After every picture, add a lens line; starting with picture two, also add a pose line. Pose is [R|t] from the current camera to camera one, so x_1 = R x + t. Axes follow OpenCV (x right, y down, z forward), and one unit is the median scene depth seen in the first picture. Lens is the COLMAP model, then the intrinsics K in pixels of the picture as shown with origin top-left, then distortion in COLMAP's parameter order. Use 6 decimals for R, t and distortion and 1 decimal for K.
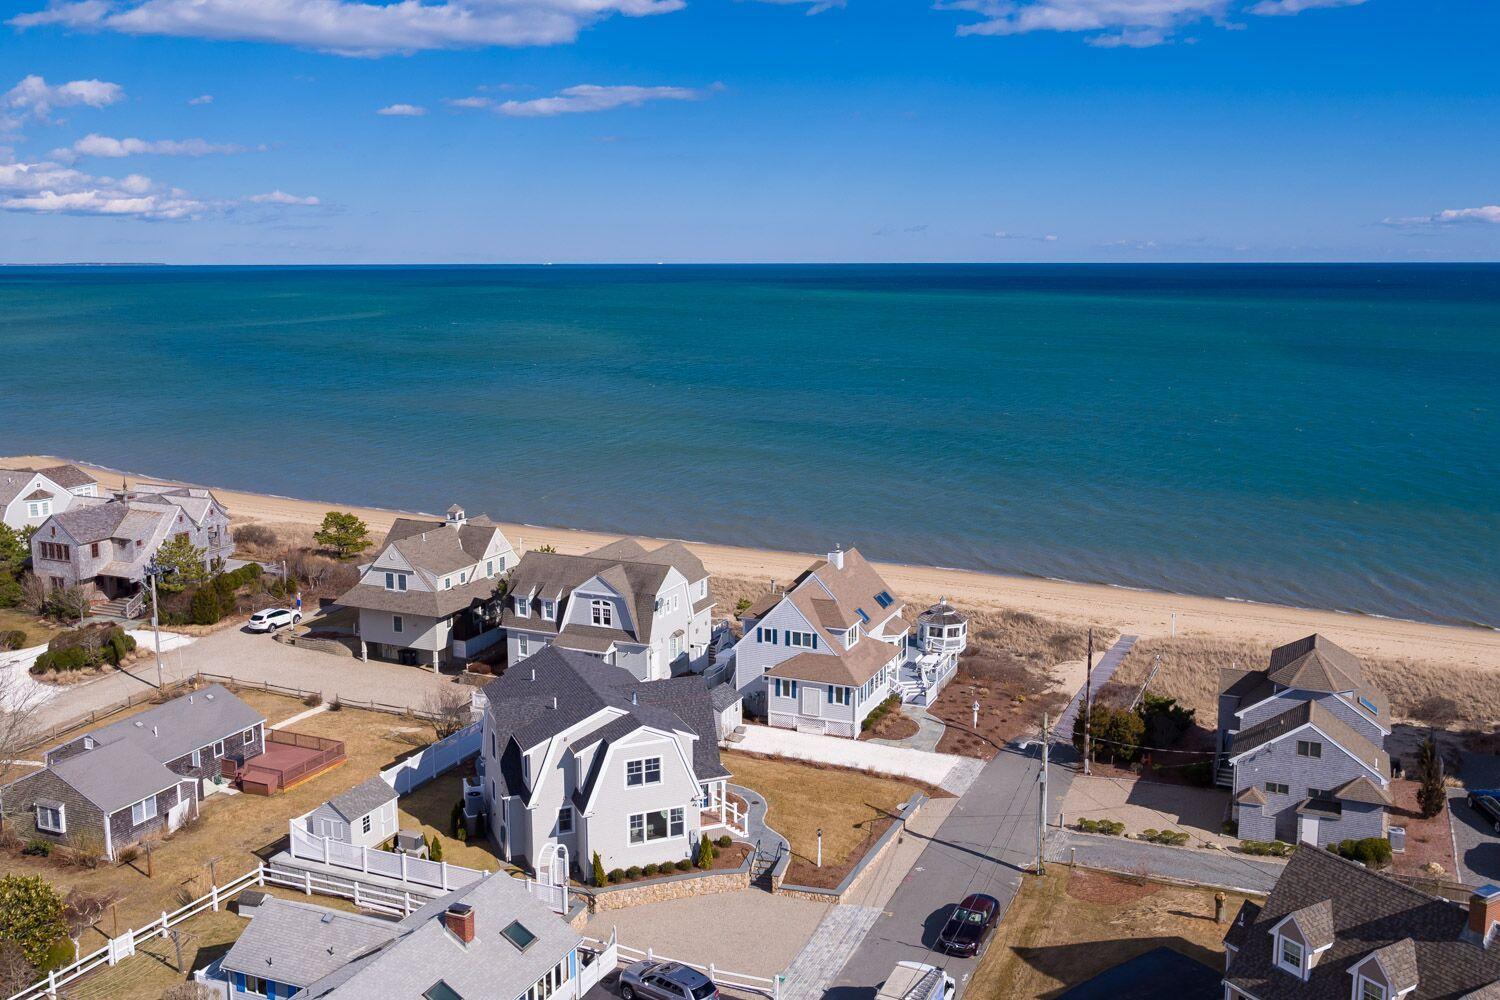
lens RADIAL K [[1270.8, 0, 750.0], [0, 1270.8, 500.0], [0, 0, 1]] dist [-0.044561, -0.006995]
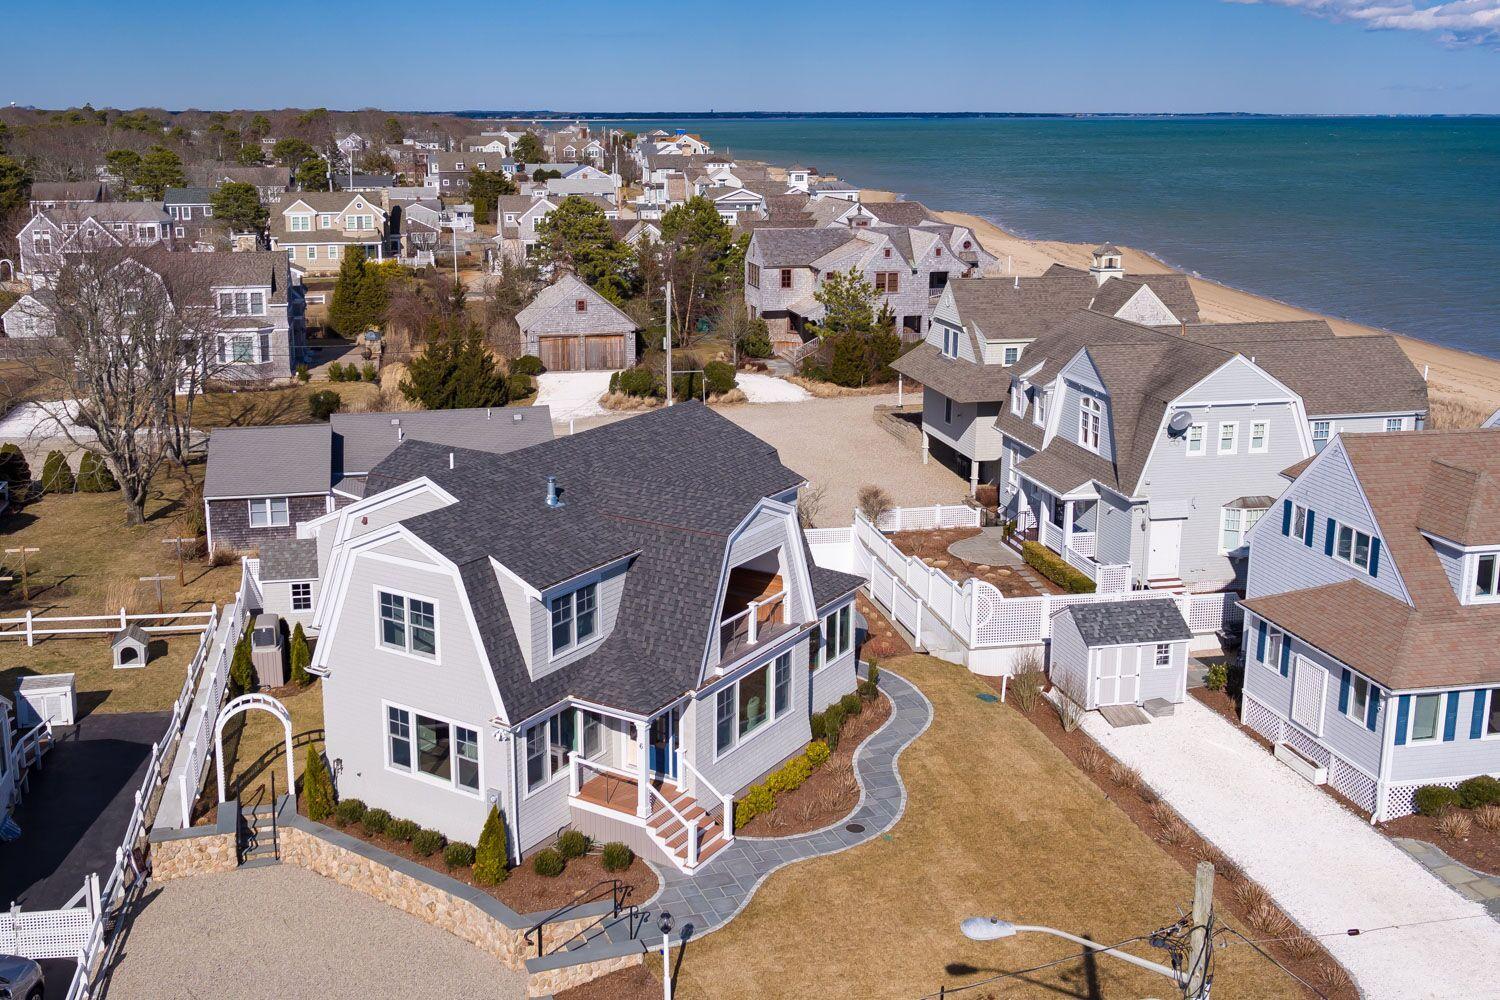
lens RADIAL K [[1434.4, 0, 750.0], [0, 1434.4, 500.0], [0, 0, 1]] dist [-0.000725, 0.005372]
pose [[0.586202, 0.210788, -0.782263, 0.286802], [-0.143750, 0.977301, 0.155621, 0.052356], [0.797310, 0.021225, 0.603196, 0.577072]]
